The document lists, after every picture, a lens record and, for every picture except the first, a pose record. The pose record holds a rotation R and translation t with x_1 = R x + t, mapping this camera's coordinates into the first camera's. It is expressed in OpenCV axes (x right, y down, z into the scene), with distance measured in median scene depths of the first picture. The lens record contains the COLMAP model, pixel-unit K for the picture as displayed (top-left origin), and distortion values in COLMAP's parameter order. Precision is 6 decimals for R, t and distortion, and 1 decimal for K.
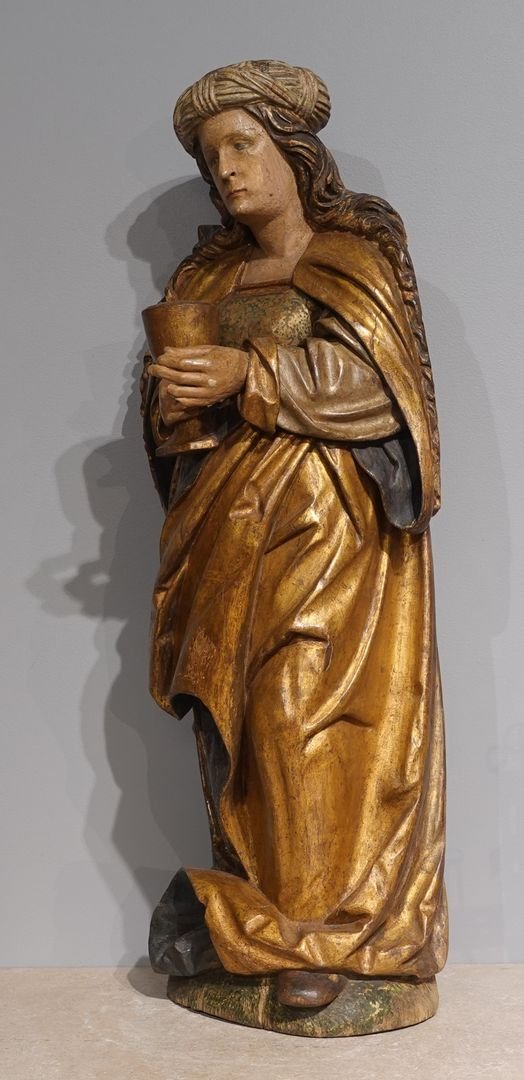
lens RADIAL K [[1722.0, 0, 258.3], [0, 1722.0, 535.3], [0, 0, 1]] dist [-0.032570, 0.000000]
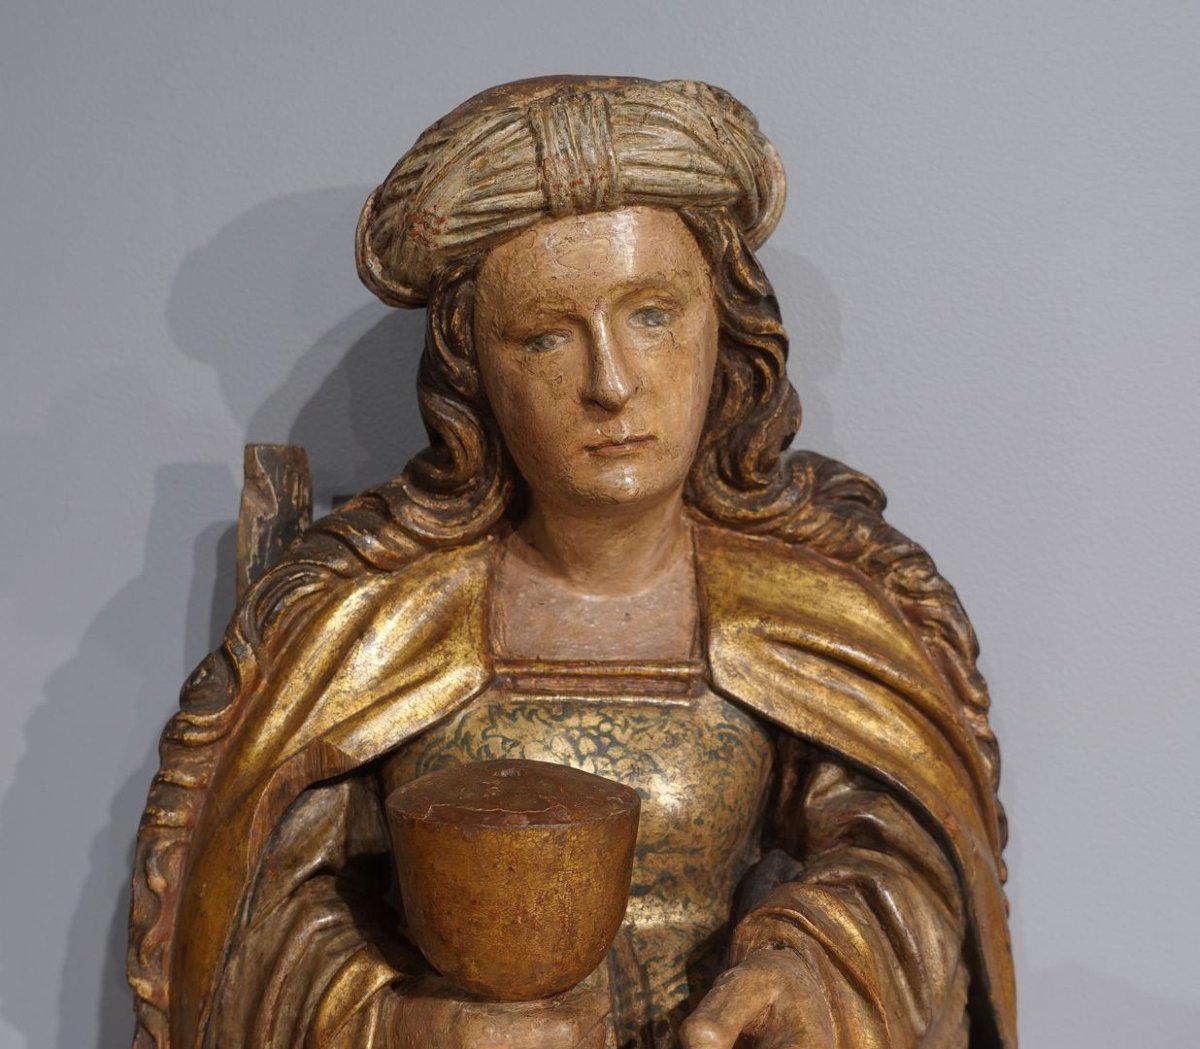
lens RADIAL K [[1423.8, 0, 596.2], [0, 1423.8, 517.7], [0, 0, 1]] dist [0.000914, 0.000000]
pose [[0.707472, 0.004683, 0.706726, -0.227558], [-0.025424, 0.999499, 0.018828, -0.191339], [-0.706284, -0.031288, 0.707236, 0.804854]]
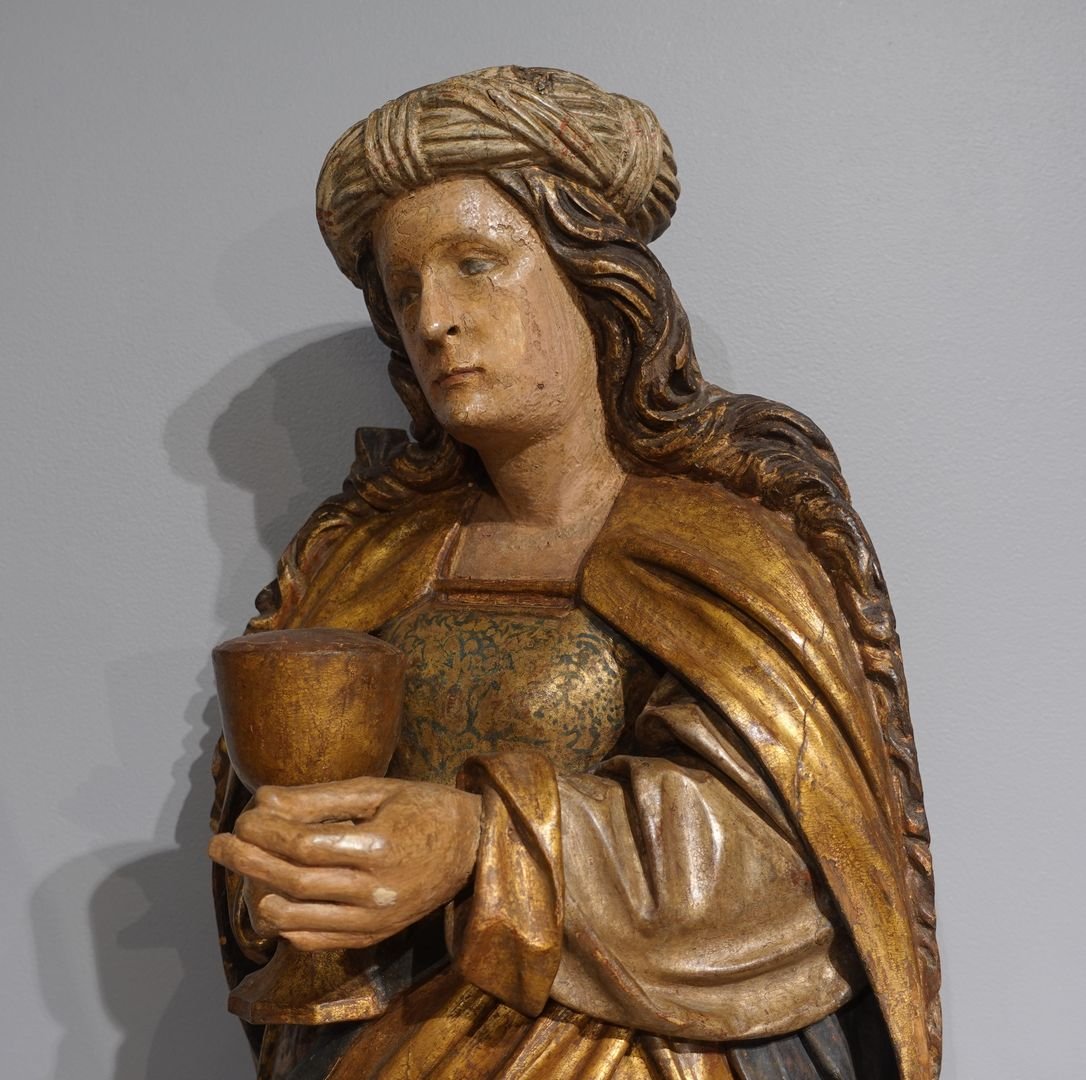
lens RADIAL K [[1495.9, 0, 540.9], [0, 1495.9, 539.1], [0, 0, 1]] dist [-0.008655, 0.000000]
pose [[0.992725, 0.052042, 0.108576, -0.030668], [-0.045497, 0.997044, -0.061920, -0.139159], [-0.111477, 0.056530, 0.992158, 0.644965]]
